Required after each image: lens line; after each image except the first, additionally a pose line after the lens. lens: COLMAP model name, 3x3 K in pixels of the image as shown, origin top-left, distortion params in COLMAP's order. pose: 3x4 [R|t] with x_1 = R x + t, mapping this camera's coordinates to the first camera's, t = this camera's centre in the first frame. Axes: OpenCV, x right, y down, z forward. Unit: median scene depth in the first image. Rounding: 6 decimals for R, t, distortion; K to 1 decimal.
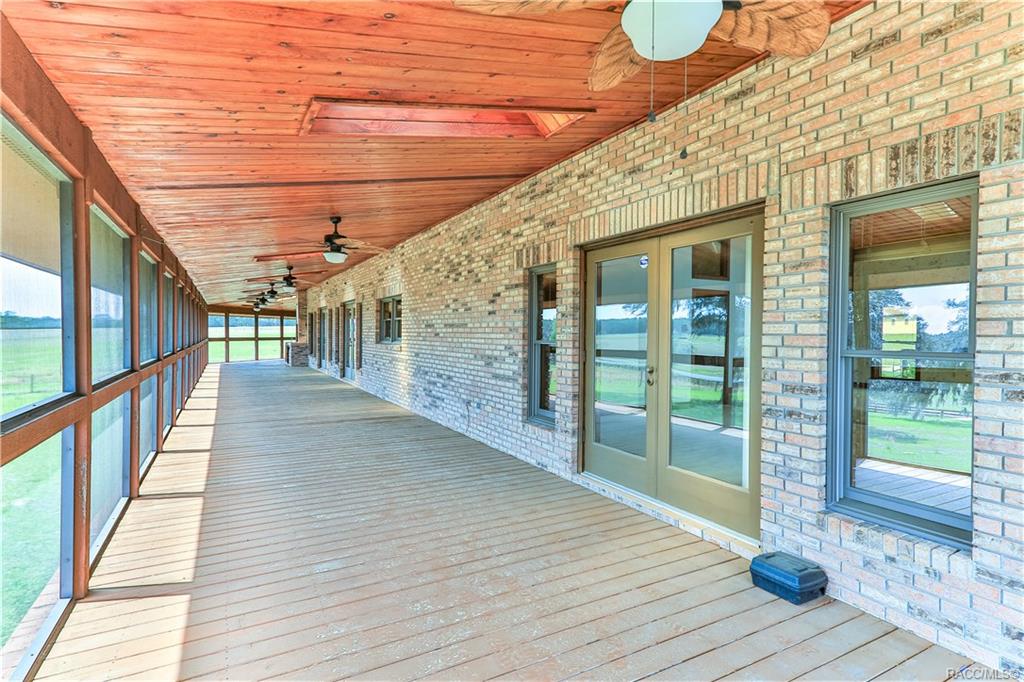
lens RADIAL K [[522.4, 0, 512.0], [0, 522.4, 341.0], [0, 0, 1]] dist [0.001677, 0.000165]
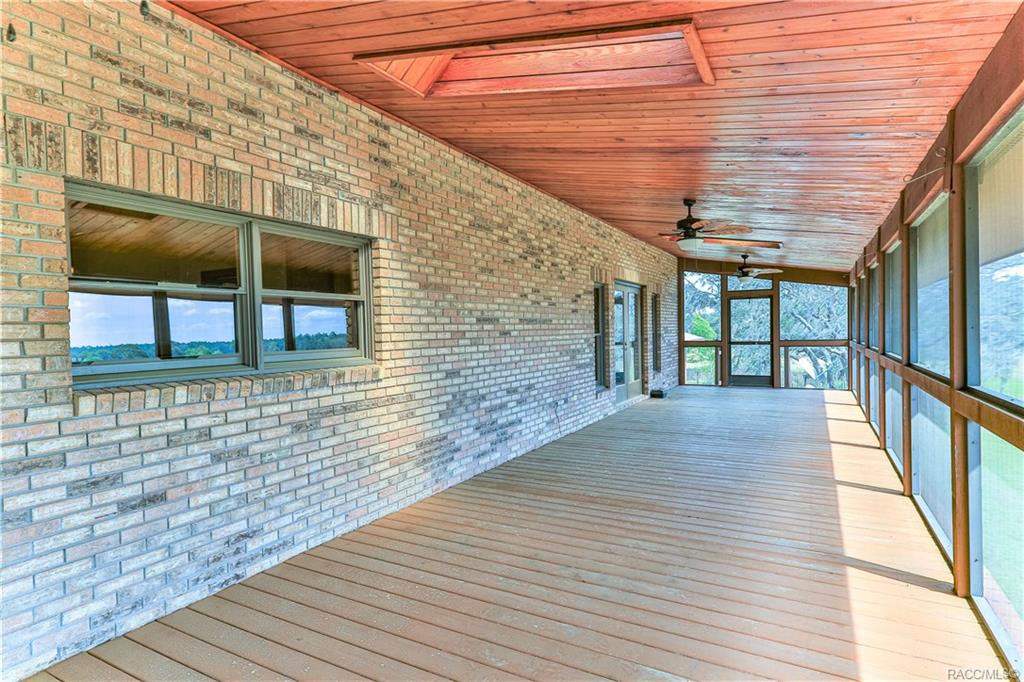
lens RADIAL K [[550.3, 0, 512.0], [0, 550.3, 341.0], [0, 0, 1]] dist [-0.001231, -0.000192]
pose [[-0.539265, -0.013557, 0.842027, -0.877199], [0.028029, 0.999027, 0.034036, -0.030941], [-0.841669, 0.041956, -0.538361, 1.601442]]
